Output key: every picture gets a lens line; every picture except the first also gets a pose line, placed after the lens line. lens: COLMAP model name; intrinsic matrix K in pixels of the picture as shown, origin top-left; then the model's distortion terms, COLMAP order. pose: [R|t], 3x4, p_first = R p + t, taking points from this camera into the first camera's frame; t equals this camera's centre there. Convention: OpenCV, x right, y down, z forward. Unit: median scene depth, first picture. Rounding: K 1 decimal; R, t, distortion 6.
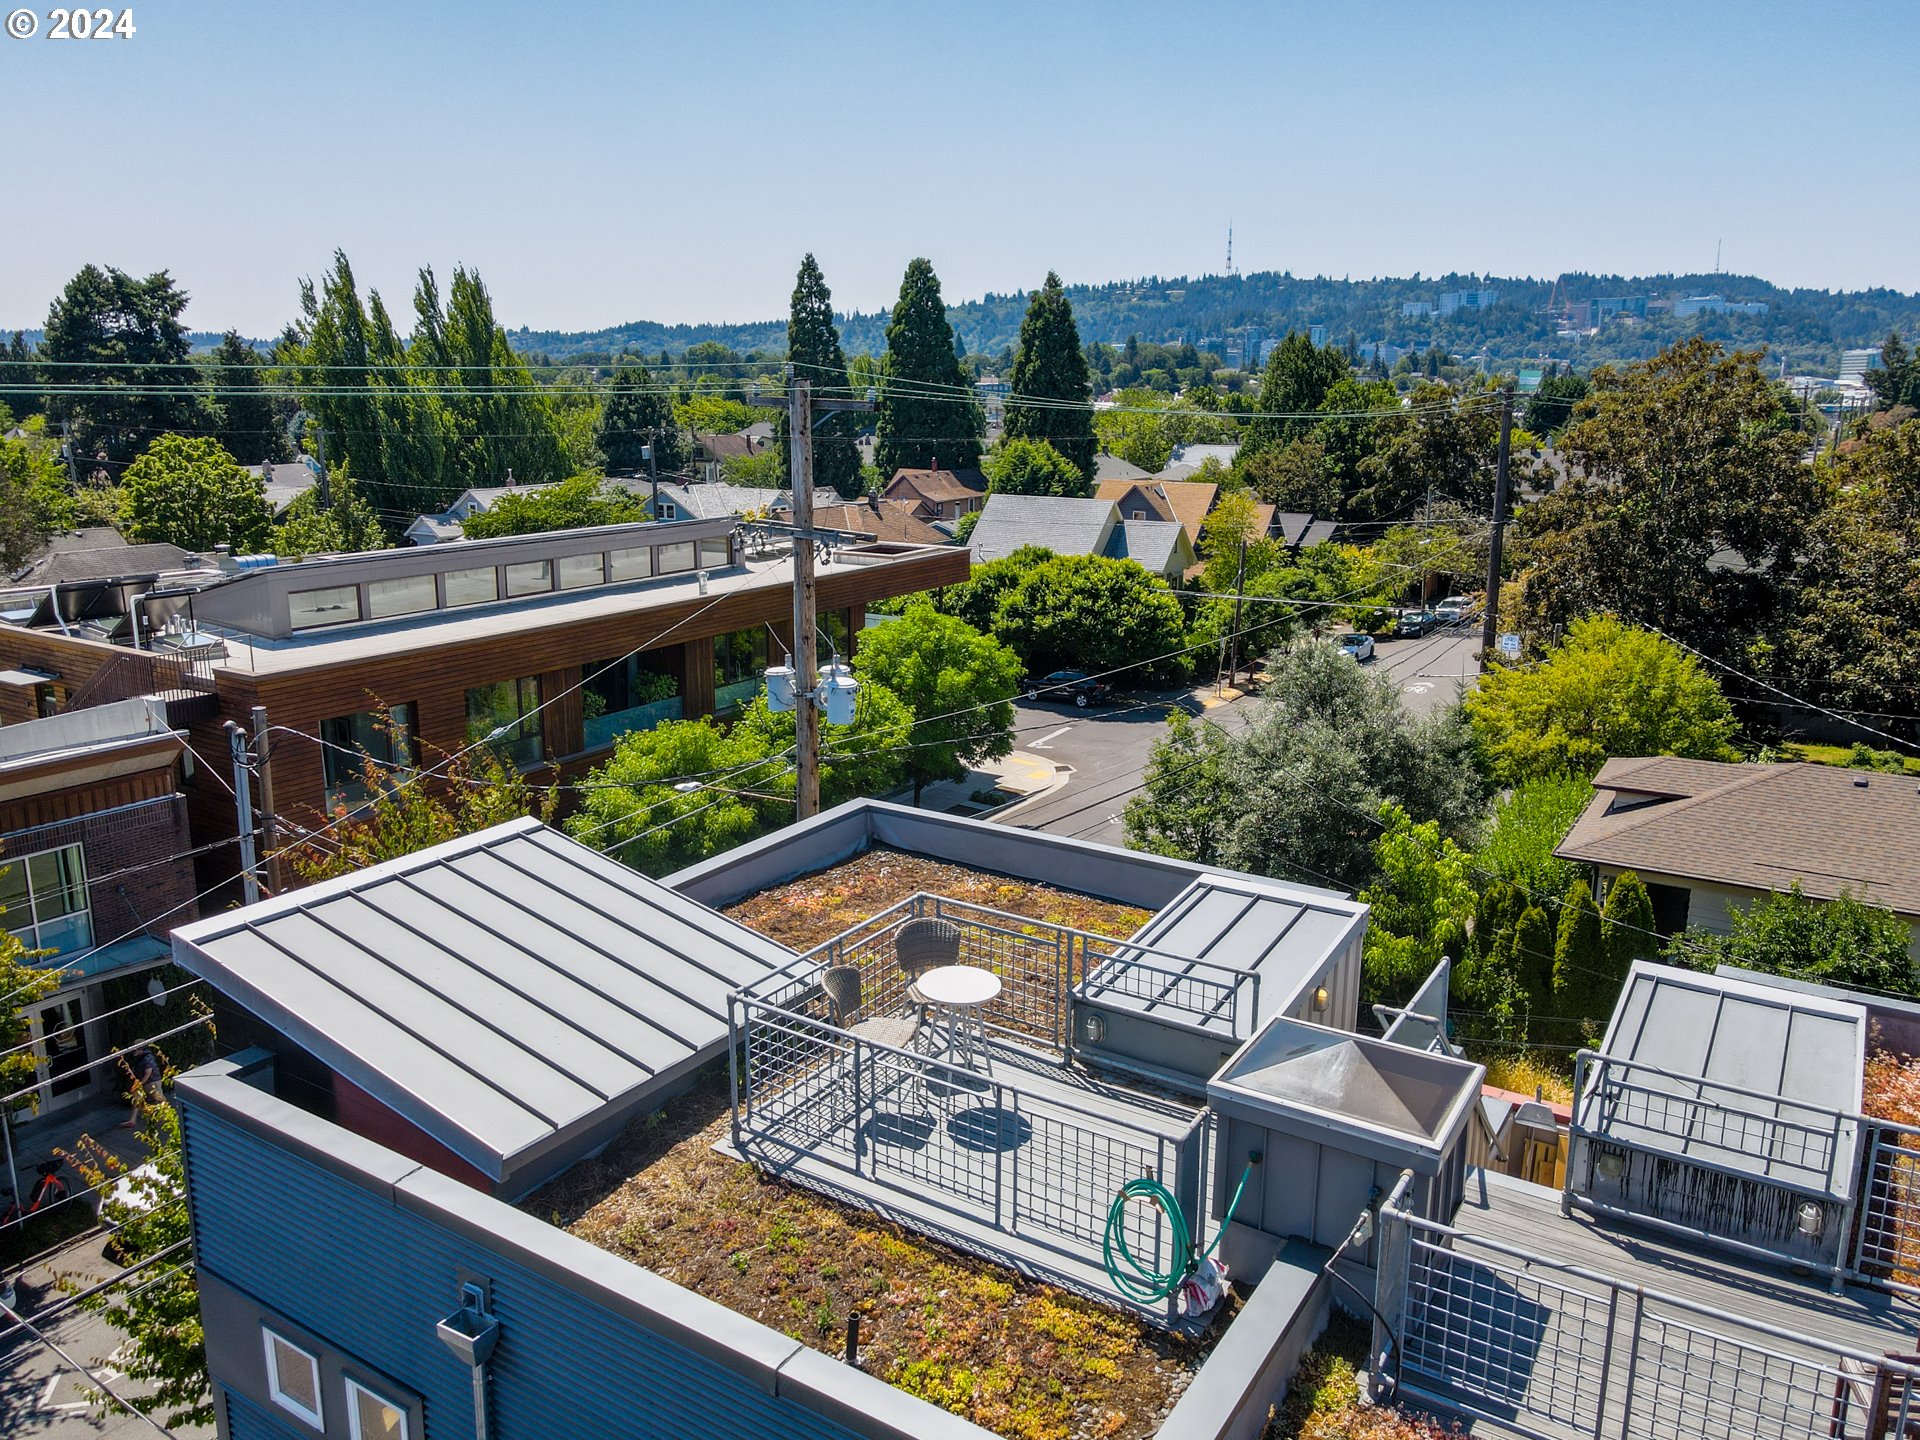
lens RADIAL K [[1420.6, 0, 937.8], [0, 1420.6, 699.5], [0, 0, 1]] dist [0.022775, -0.001962]
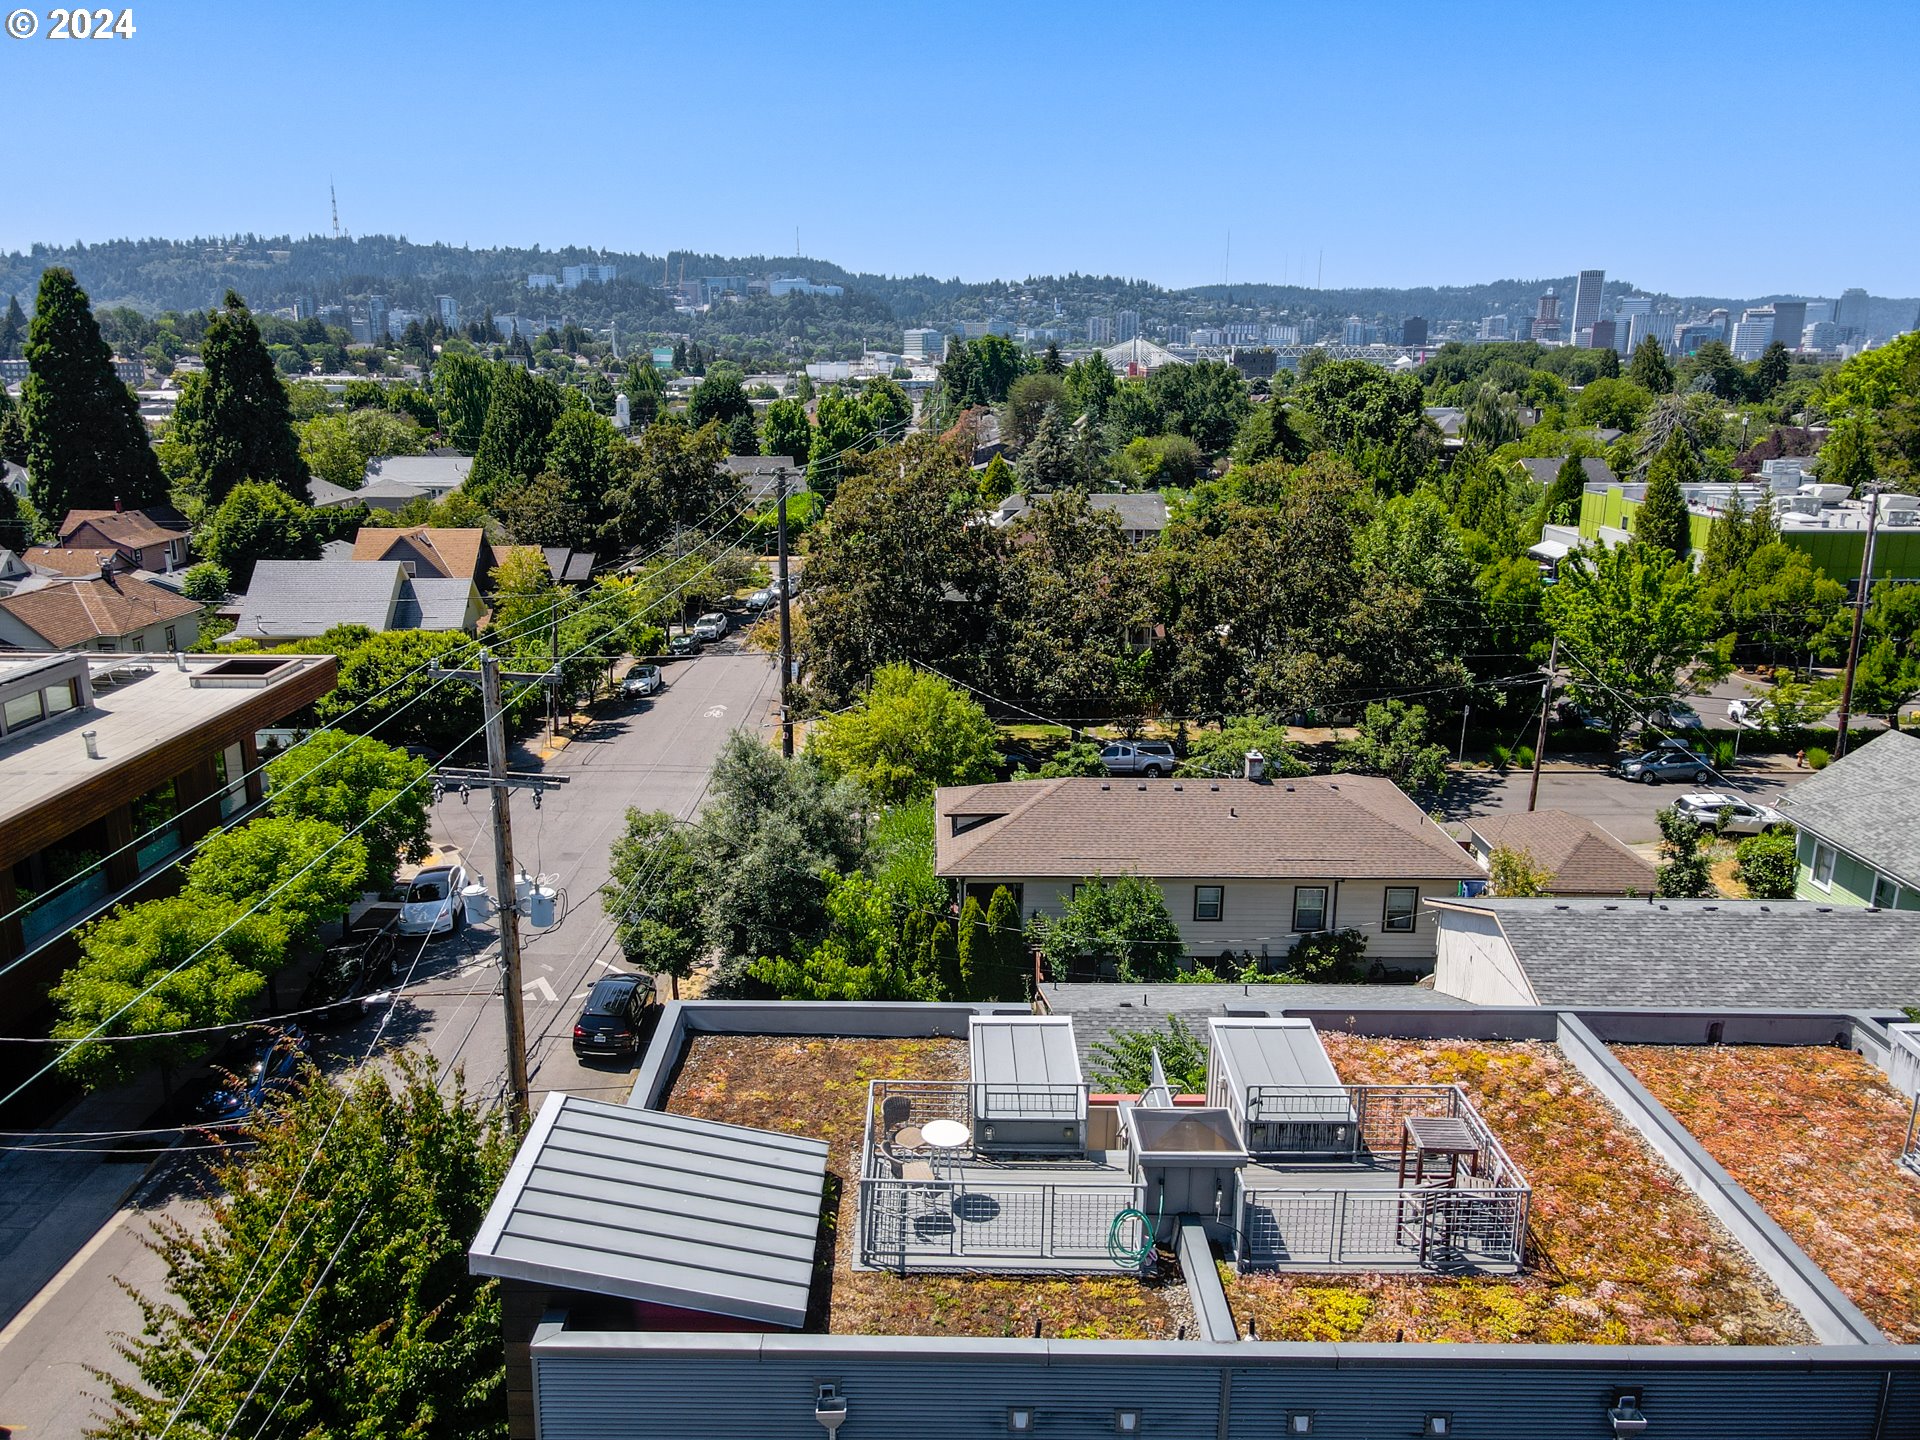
lens RADIAL K [[1426.0, 0, 928.0], [0, 1426.0, 714.3], [0, 0, 1]] dist [0.014562, 0.003711]
pose [[0.842615, -0.132862, 0.521870, -0.065758], [0.117400, 0.991099, 0.062767, -0.032663], [-0.525564, 0.008379, 0.850713, -0.037470]]
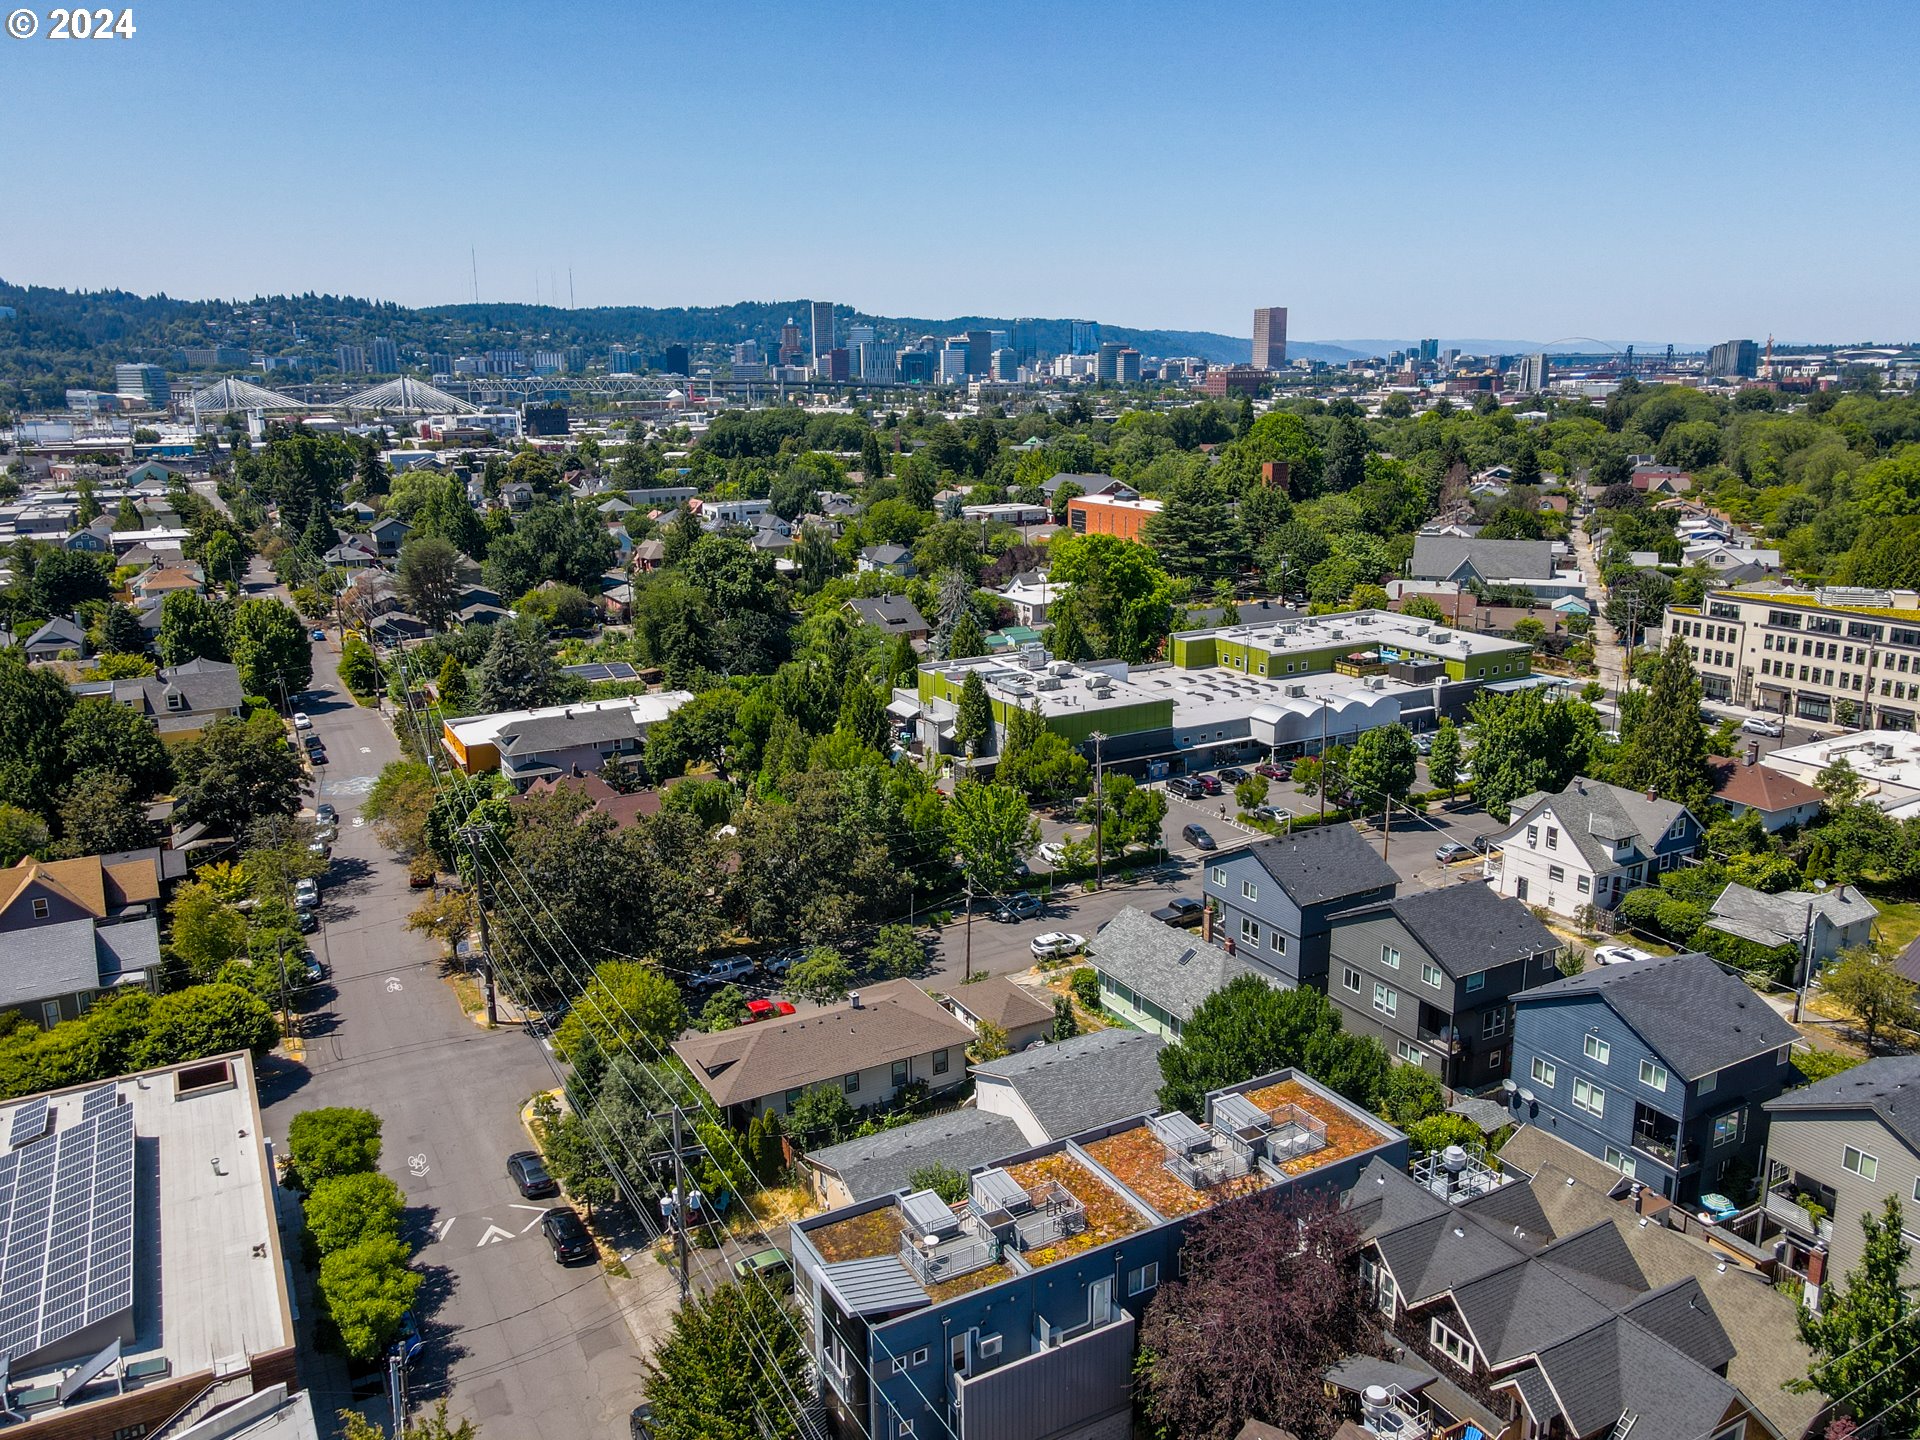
lens RADIAL K [[1439.7, 0, 964.5], [0, 1439.7, 668.9], [0, 0, 1]] dist [0.022724, 0.006195]
pose [[0.468685, -0.189278, 0.862849, -0.352512], [0.203247, 0.973675, 0.103189, -0.204277], [-0.859666, 0.127009, 0.494817, -0.179402]]
